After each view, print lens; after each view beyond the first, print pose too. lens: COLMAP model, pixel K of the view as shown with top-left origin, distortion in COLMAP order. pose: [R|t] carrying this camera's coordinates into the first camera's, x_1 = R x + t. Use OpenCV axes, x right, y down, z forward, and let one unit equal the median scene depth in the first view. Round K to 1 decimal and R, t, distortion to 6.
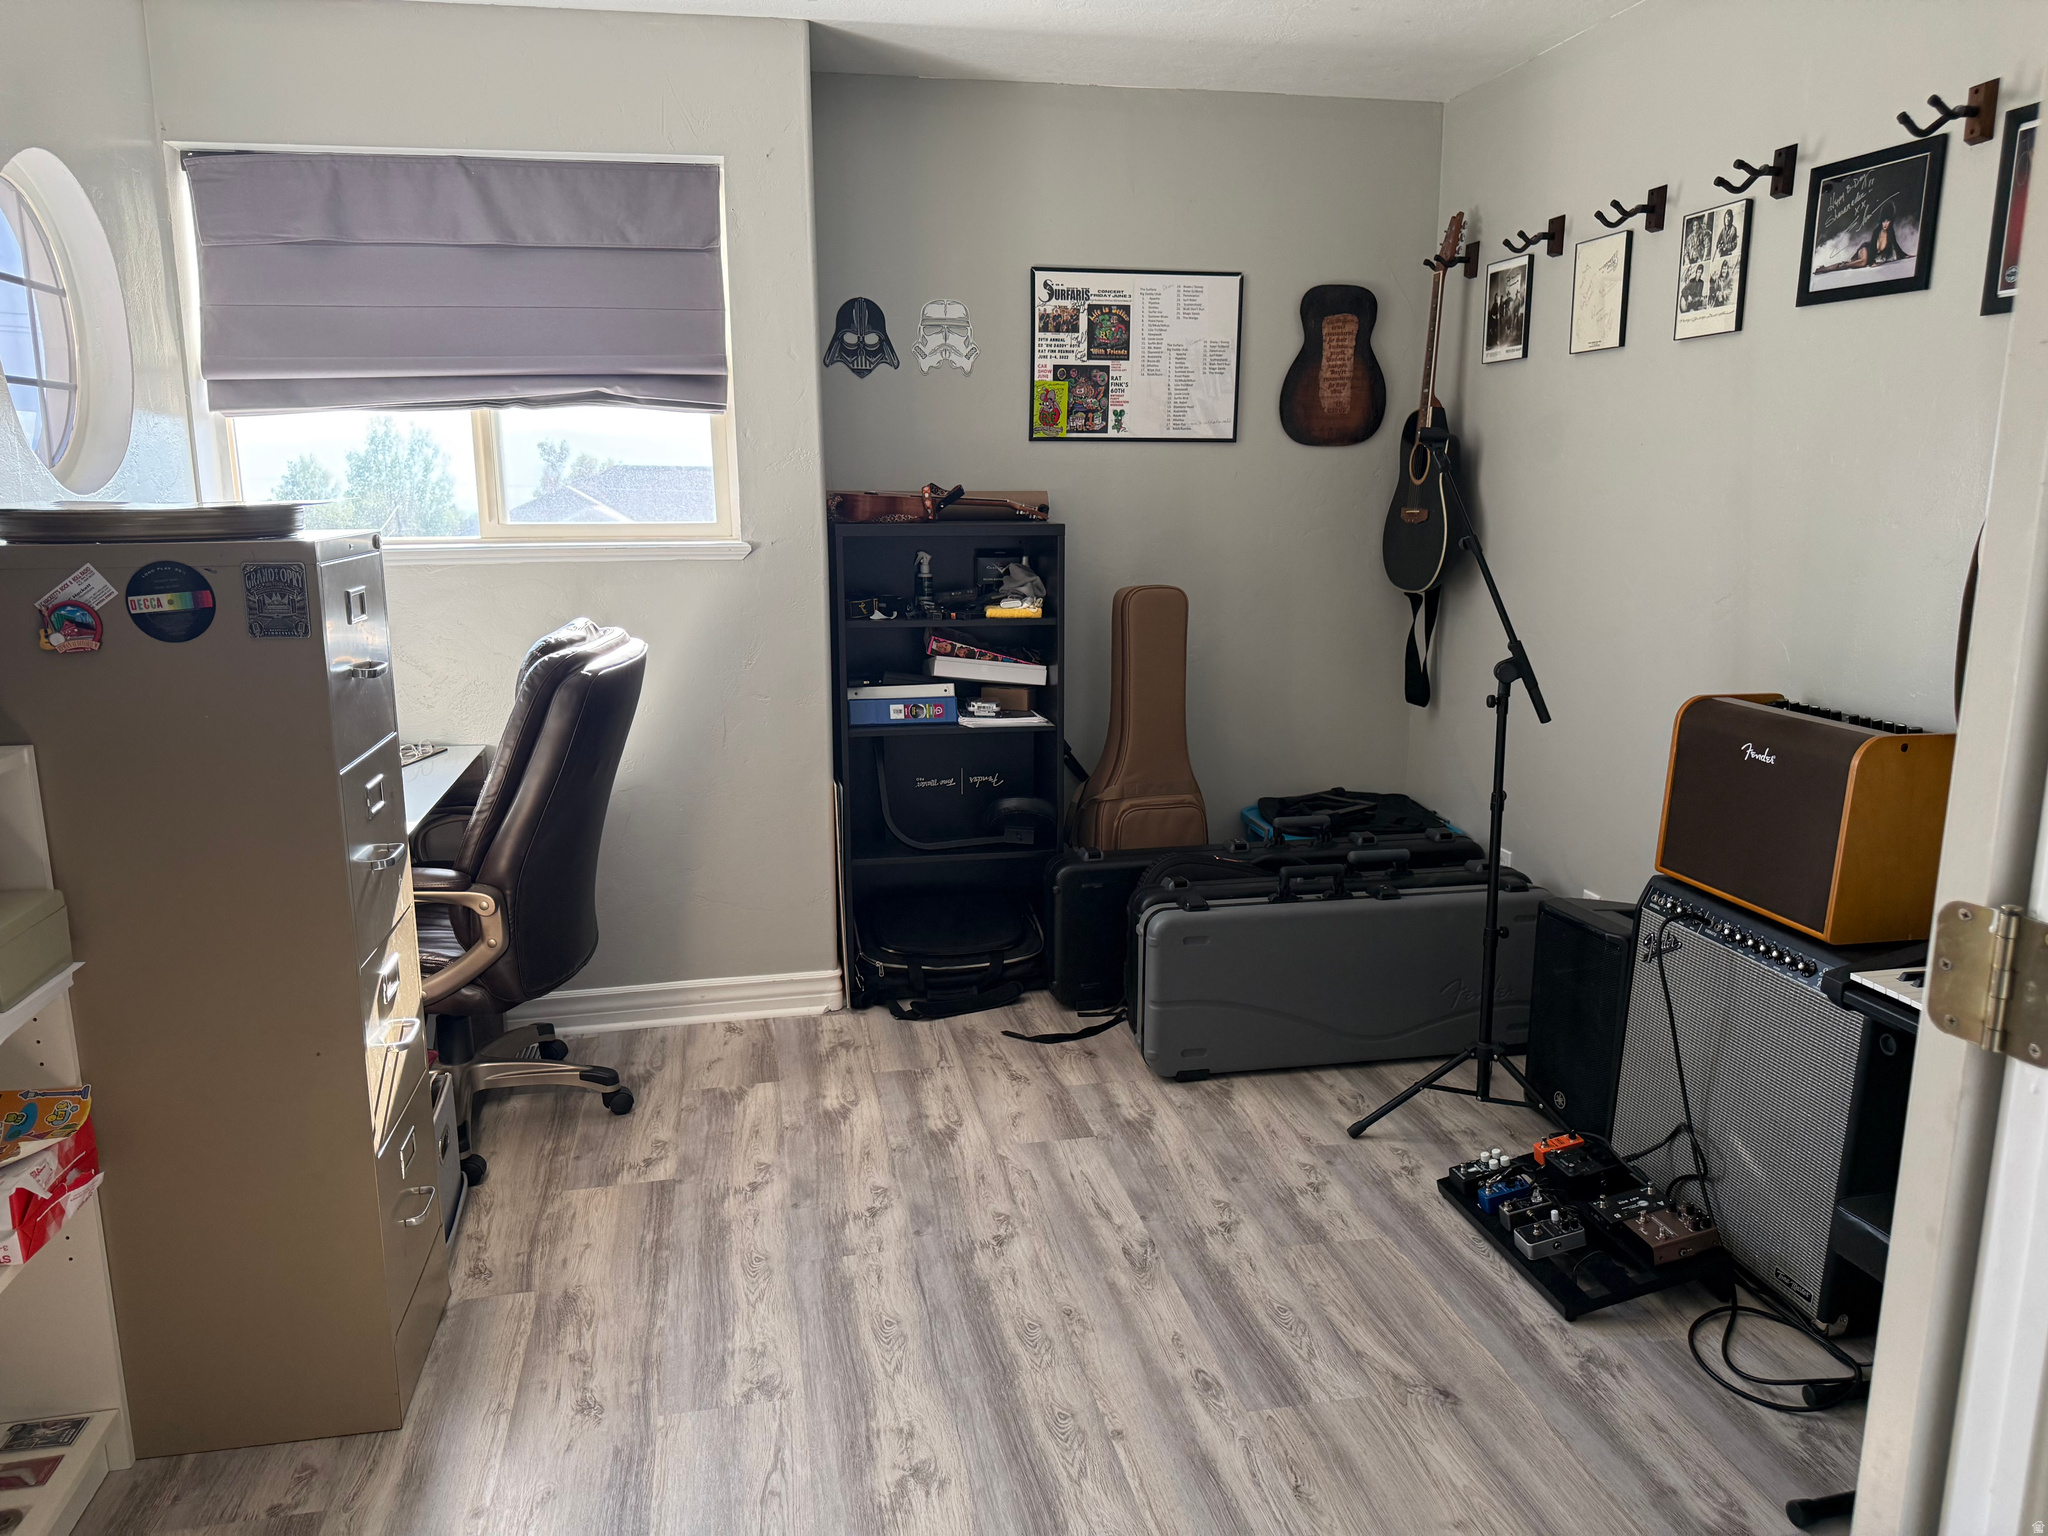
lens RADIAL K [[1460.4, 0, 1023.2], [0, 1460.4, 770.8], [0, 0, 1]] dist [0.026948, -0.026103]
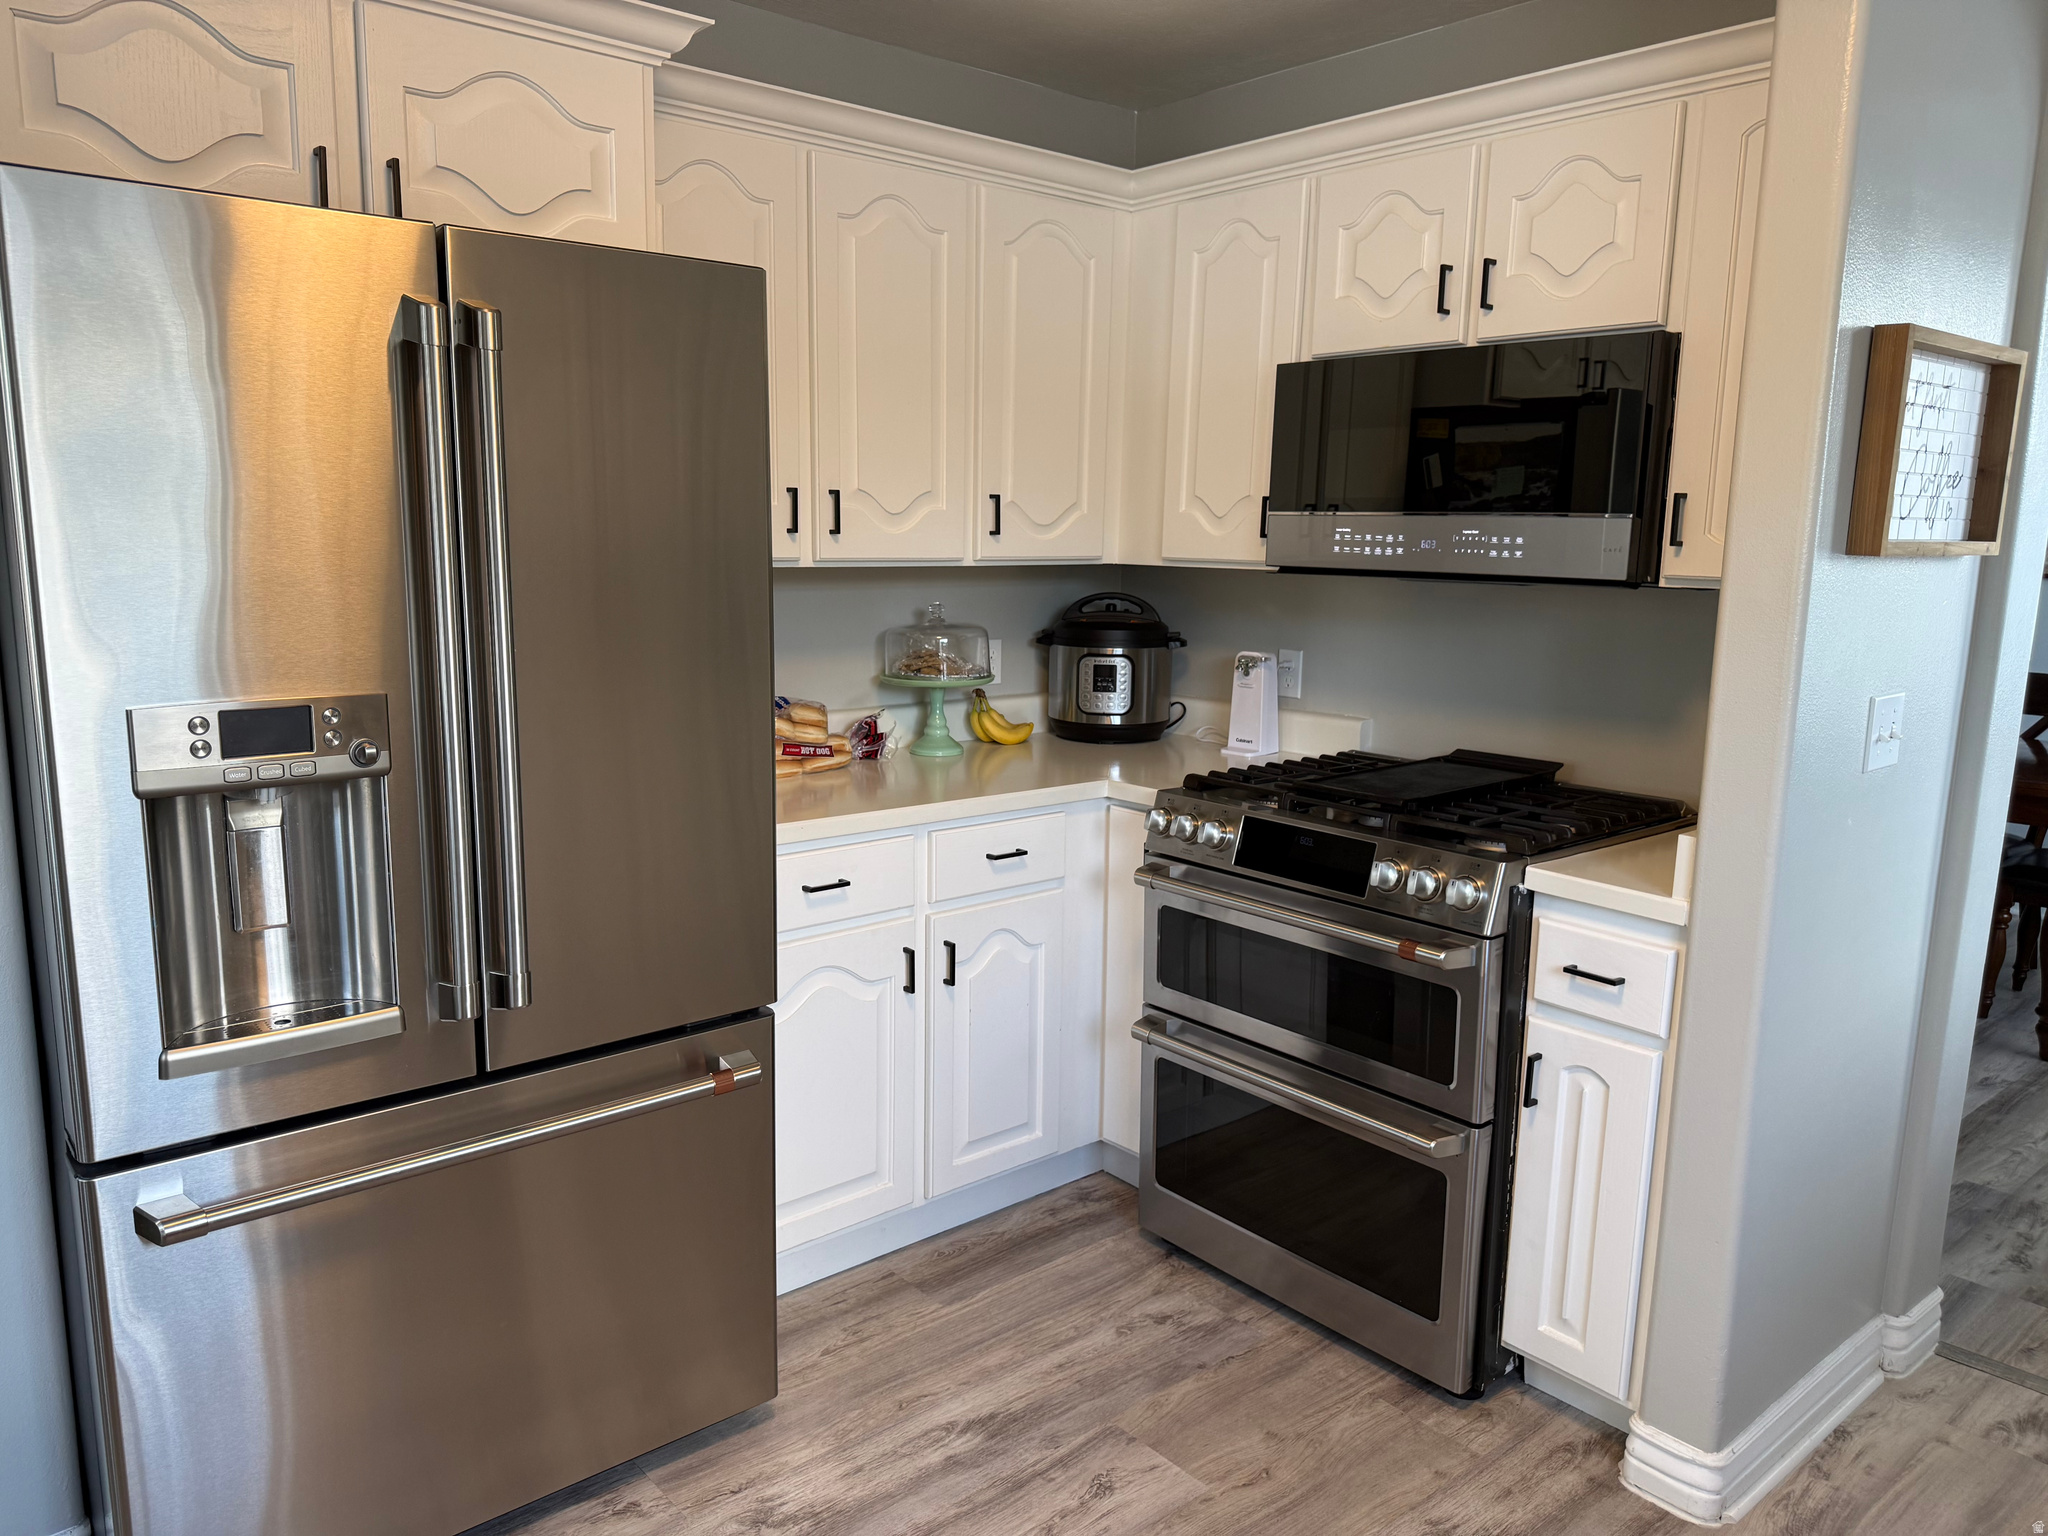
lens RADIAL K [[1460.4, 0, 1024.0], [0, 1460.4, 770.9], [0, 0, 1]] dist [0.026948, -0.026103]
pose [[-0.488181, -0.156016, 0.858684, -0.783759], [0.162766, 0.950354, 0.265208, -0.366909], [-0.857430, 0.269234, -0.438551, 1.703076]]
